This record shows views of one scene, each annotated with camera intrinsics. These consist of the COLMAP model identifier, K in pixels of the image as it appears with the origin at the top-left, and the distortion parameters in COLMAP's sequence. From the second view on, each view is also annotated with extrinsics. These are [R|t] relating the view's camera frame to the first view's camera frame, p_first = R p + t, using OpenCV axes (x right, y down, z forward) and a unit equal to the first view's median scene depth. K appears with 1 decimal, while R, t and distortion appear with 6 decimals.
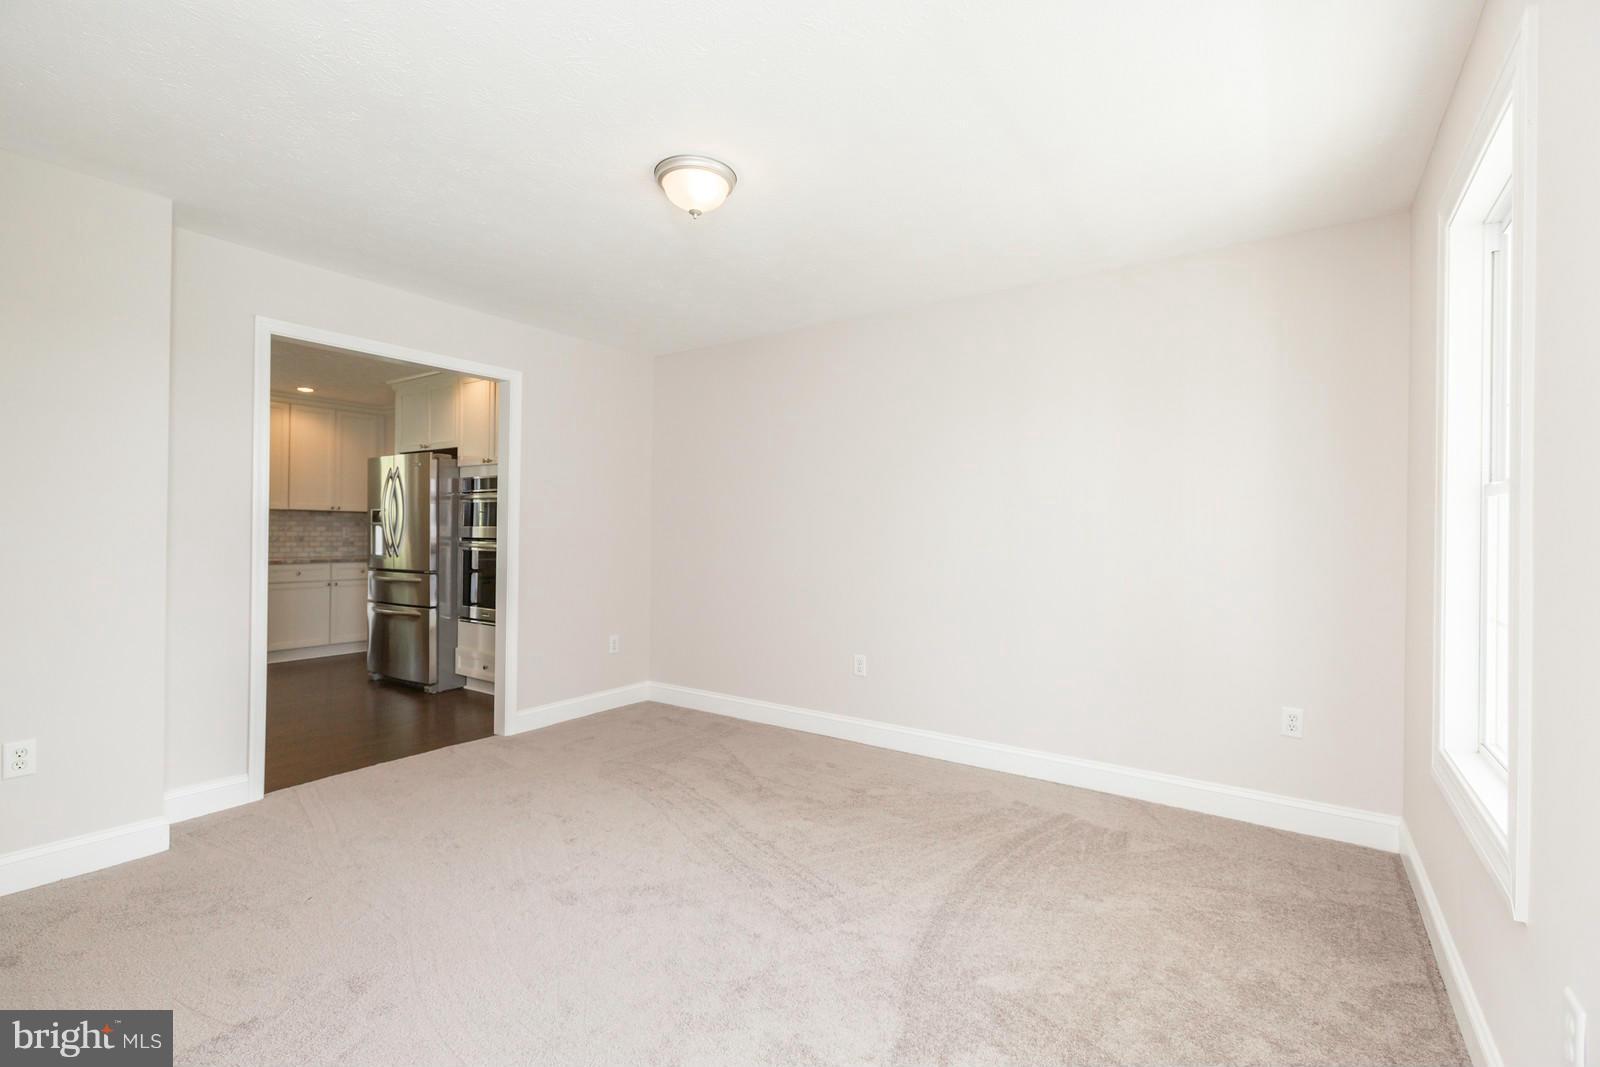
lens RADIAL K [[710.5, 0, 798.5], [0, 710.5, 530.2], [0, 0, 1]] dist [-0.001094, -0.000180]
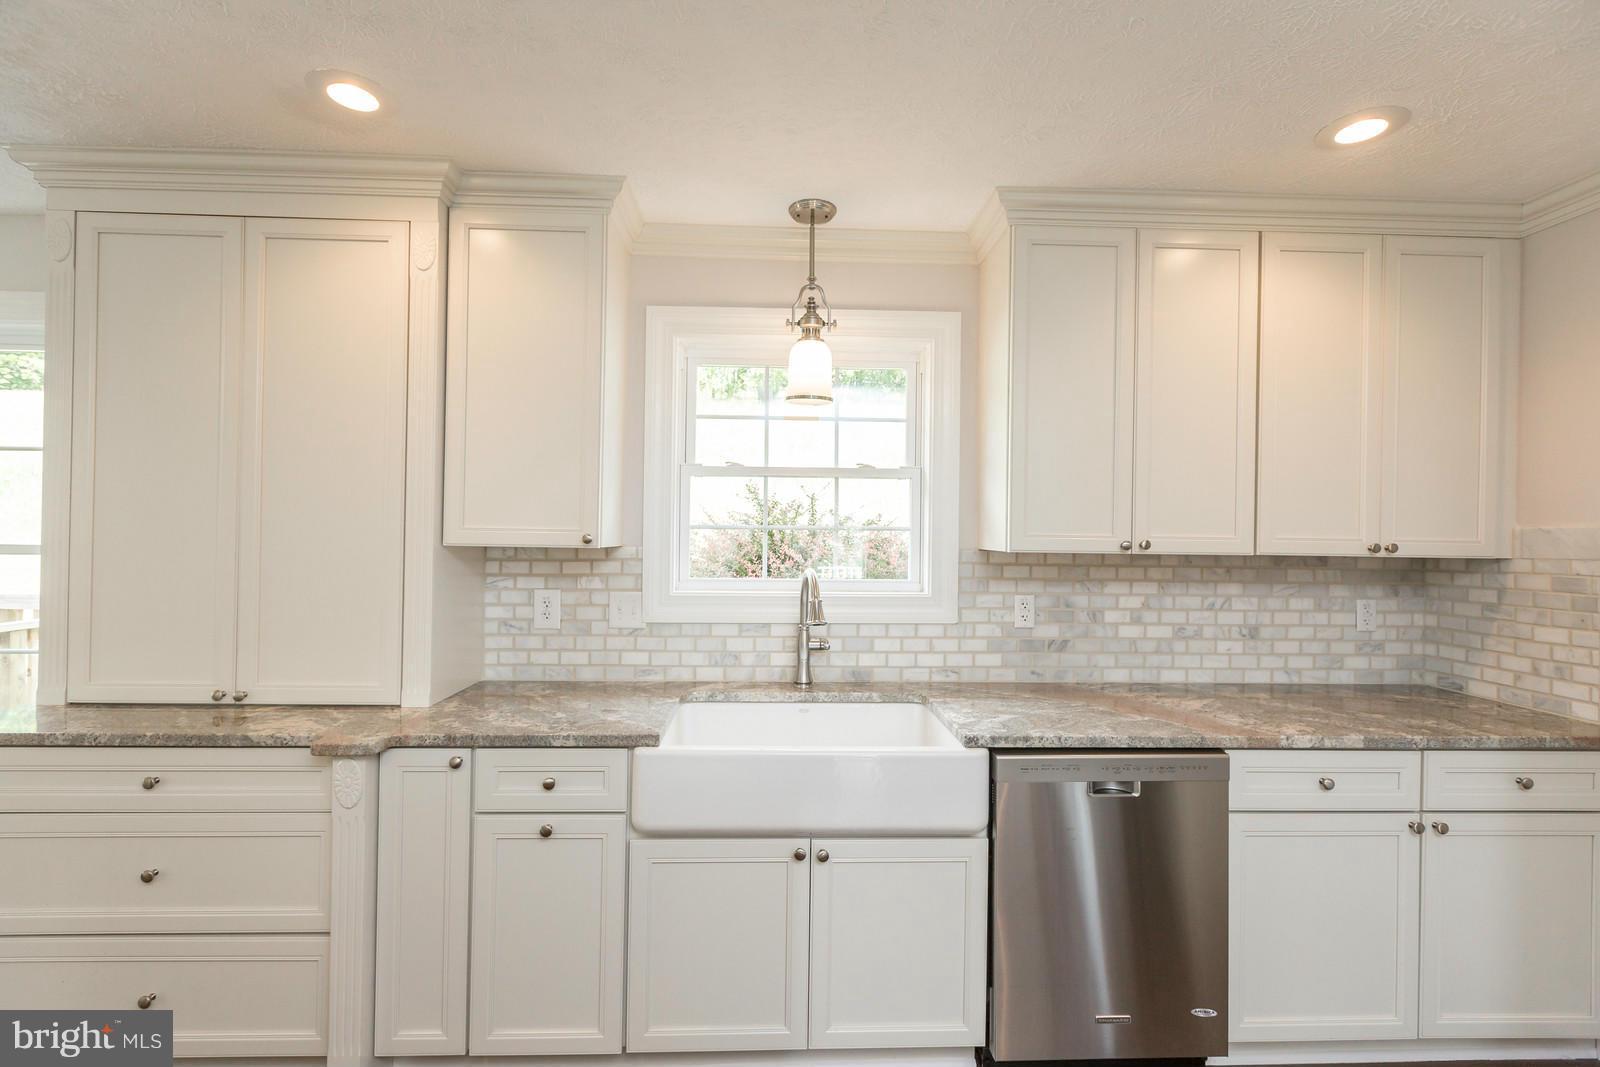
lens RADIAL K [[710.5, 0, 798.5], [0, 710.5, 530.2], [0, 0, 1]] dist [-0.001094, -0.000180]
pose [[0.595453, -0.008873, -0.803341, -0.539558], [-0.004701, 0.999883, -0.014529, -0.032465], [0.803376, 0.012427, 0.595342, 0.591813]]
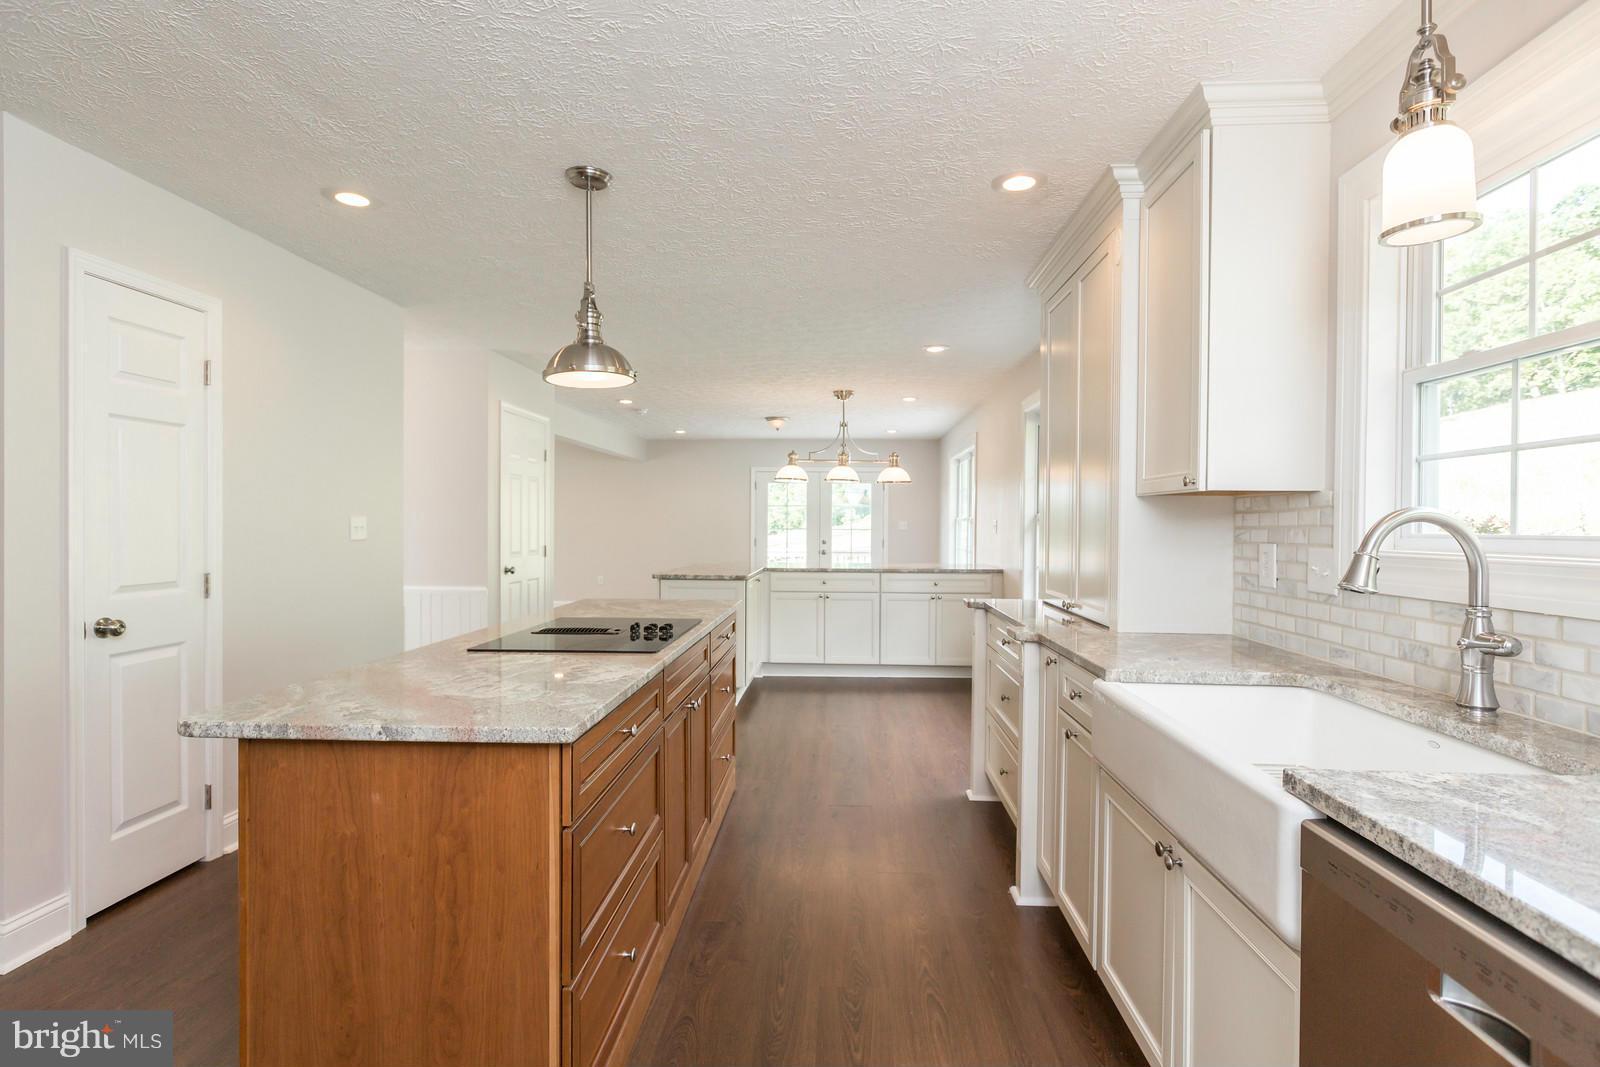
lens RADIAL K [[758.2, 0, 800.0], [0, 758.2, 533.5], [0, 0, 1]] dist [-0.001625, 0.000008]
pose [[-0.847803, -0.009056, -0.530234, -0.538857], [-0.014233, 0.999883, 0.005679, -0.010408], [0.530120, 0.012362, -0.847832, 0.887381]]
